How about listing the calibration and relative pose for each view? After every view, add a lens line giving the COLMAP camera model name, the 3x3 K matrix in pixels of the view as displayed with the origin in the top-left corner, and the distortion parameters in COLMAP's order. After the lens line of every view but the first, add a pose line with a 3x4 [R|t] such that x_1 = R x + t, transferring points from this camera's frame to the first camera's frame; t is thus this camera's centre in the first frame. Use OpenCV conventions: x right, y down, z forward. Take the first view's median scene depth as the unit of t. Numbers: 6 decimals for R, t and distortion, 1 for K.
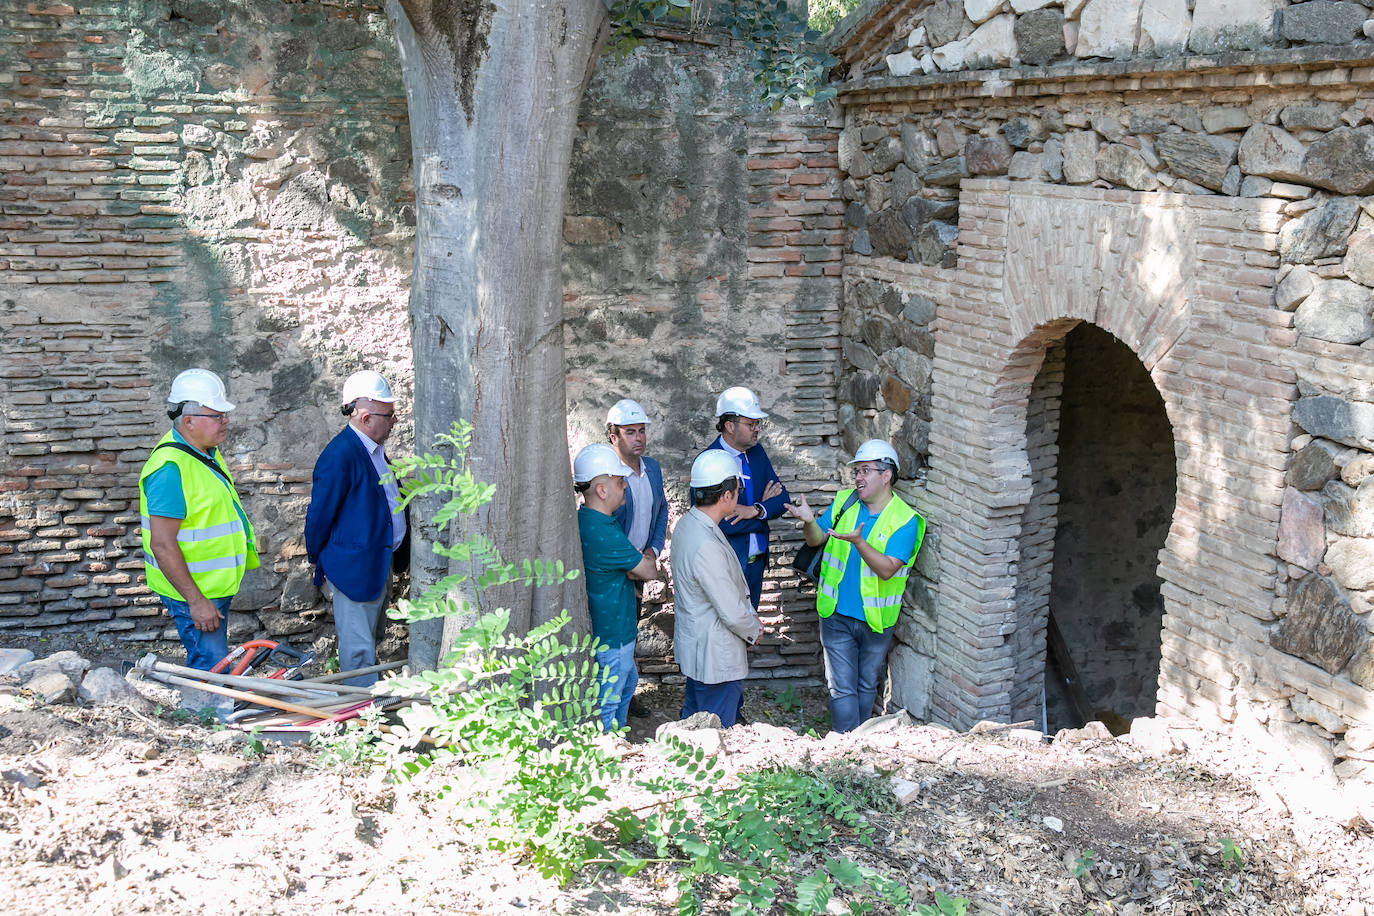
lens RADIAL K [[1394.0, 0, 687.0], [0, 1394.0, 458.0], [0, 0, 1]] dist [-0.009465, 0.126209]
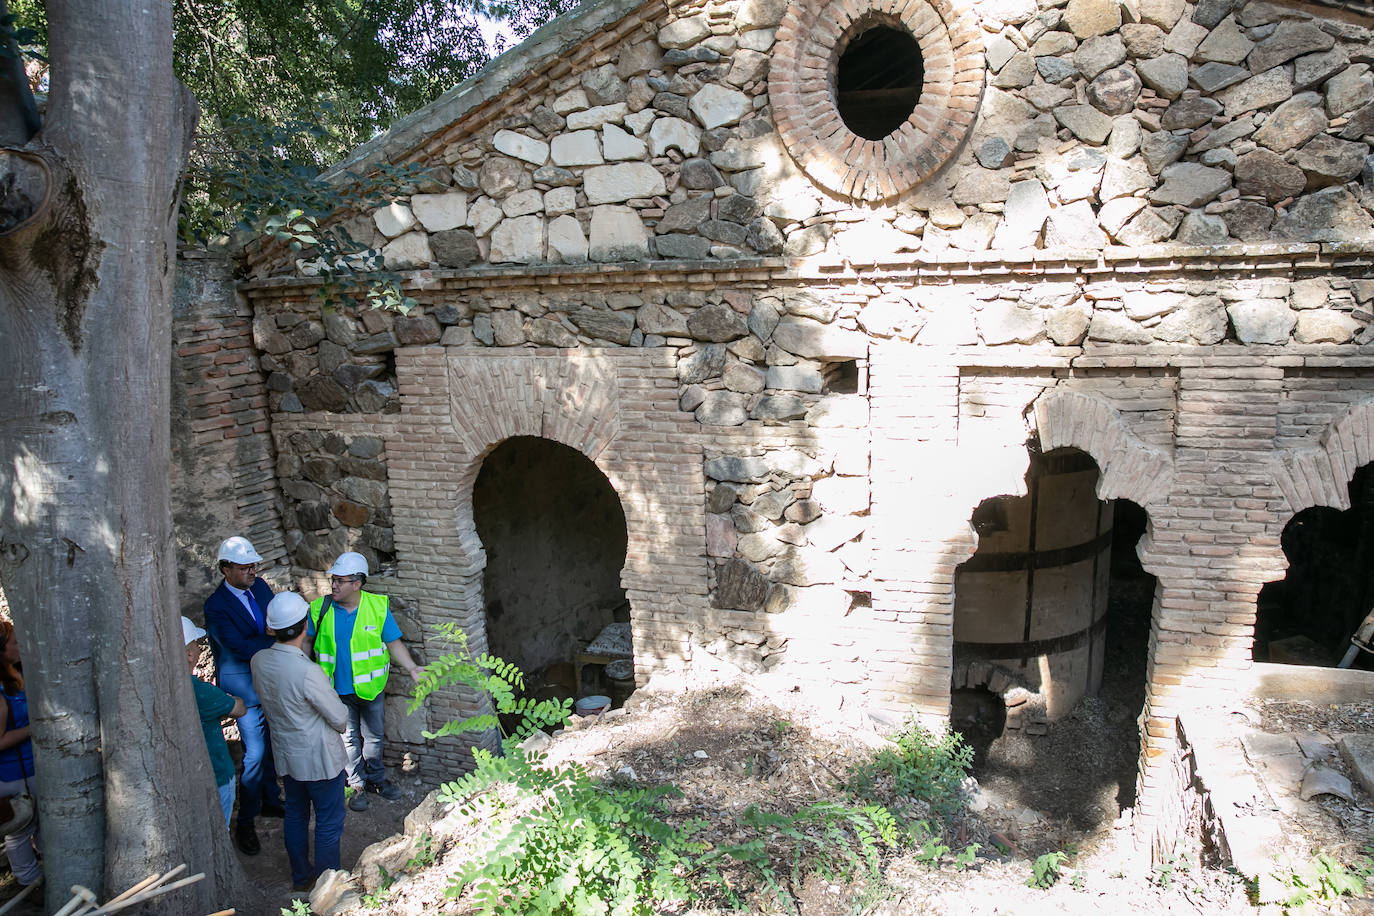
lens RADIAL K [[986.6, 0, 687.0], [0, 986.6, 458.0], [0, 0, 1]] dist [-0.069315, 0.007371]
pose [[0.640397, -0.184493, 0.745556, -0.384531], [0.211349, 0.975575, 0.059874, -0.100738], [-0.738392, 0.119230, 0.663748, 0.180827]]
